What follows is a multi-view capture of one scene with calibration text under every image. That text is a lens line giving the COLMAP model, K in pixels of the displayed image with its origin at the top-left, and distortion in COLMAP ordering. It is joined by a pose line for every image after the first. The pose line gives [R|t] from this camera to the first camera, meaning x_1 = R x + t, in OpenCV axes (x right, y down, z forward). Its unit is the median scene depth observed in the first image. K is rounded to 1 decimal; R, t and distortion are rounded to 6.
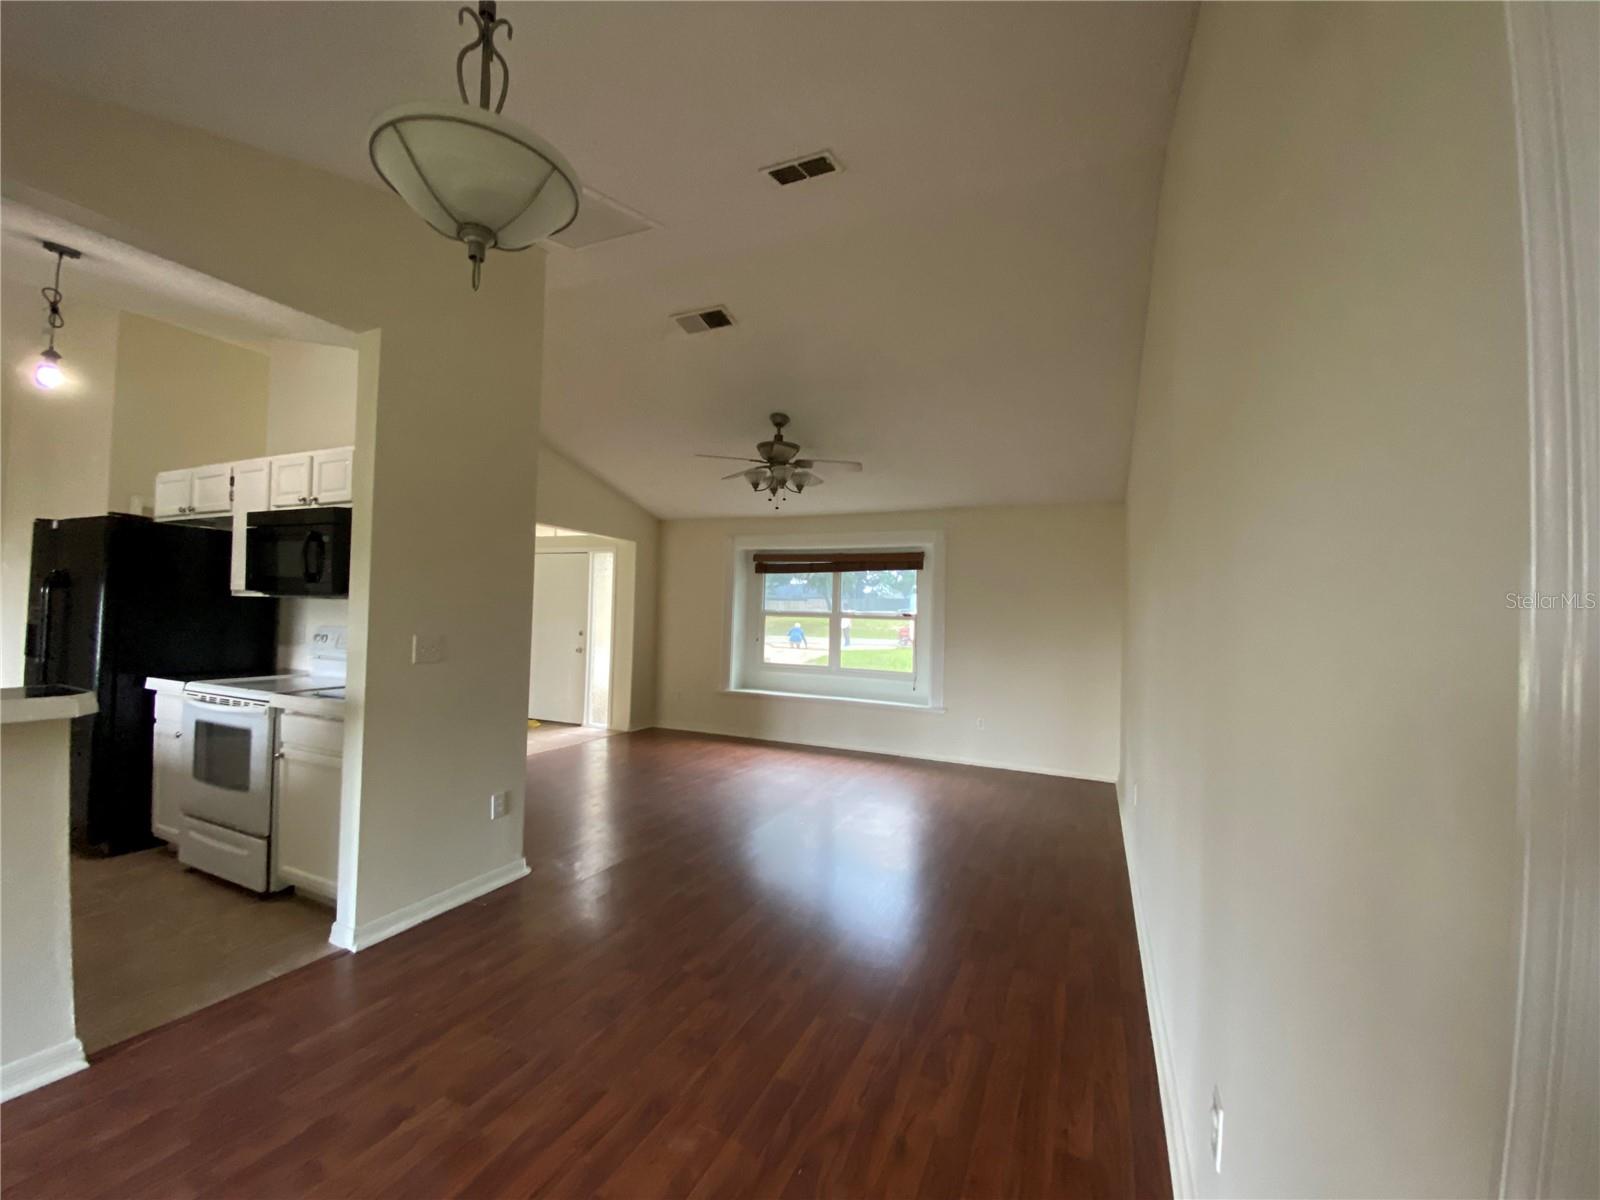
lens RADIAL K [[660.3, 0, 804.2], [0, 660.3, 598.4], [0, 0, 1]] dist [0.026977, -0.020303]
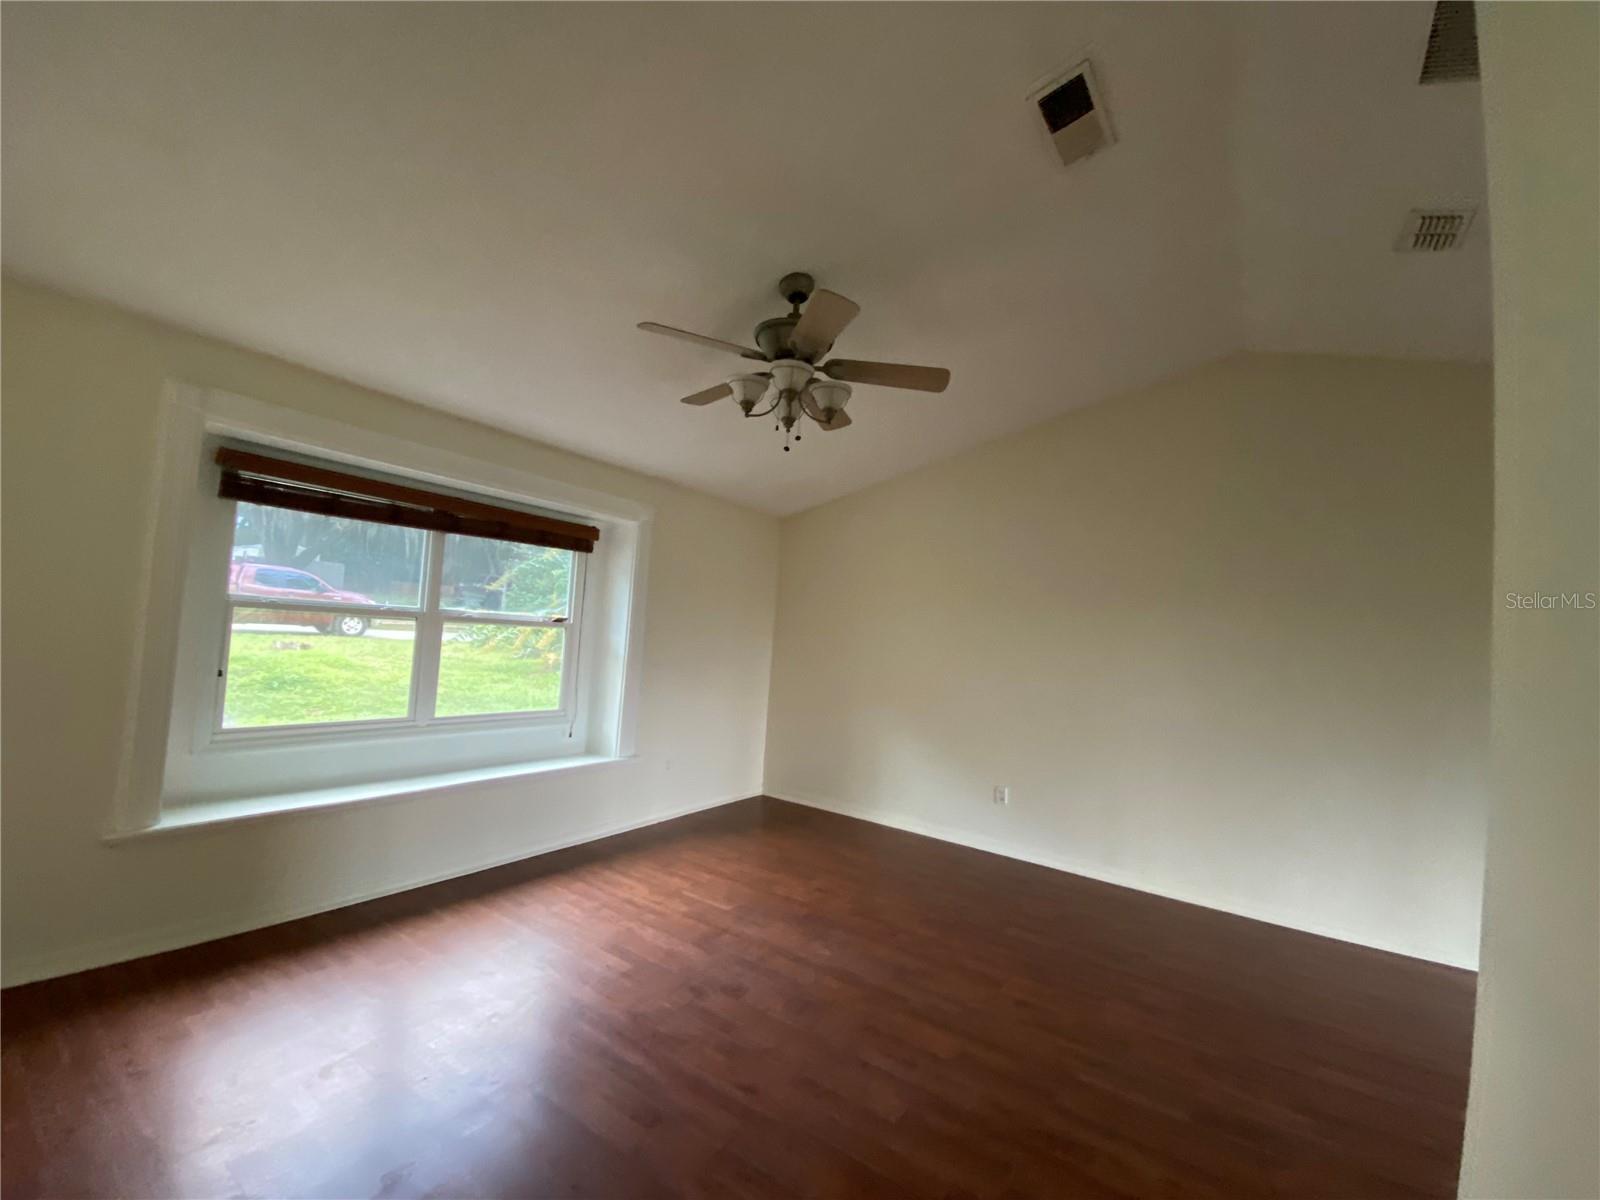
lens RADIAL K [[660.3, 0, 804.2], [0, 660.3, 598.4], [0, 0, 1]] dist [0.026977, -0.020303]
pose [[0.185019, 0.035040, 0.982110, -0.408009], [-0.091616, 0.995627, -0.018263, -0.004973], [-0.978455, -0.086598, 0.187420, 0.634828]]
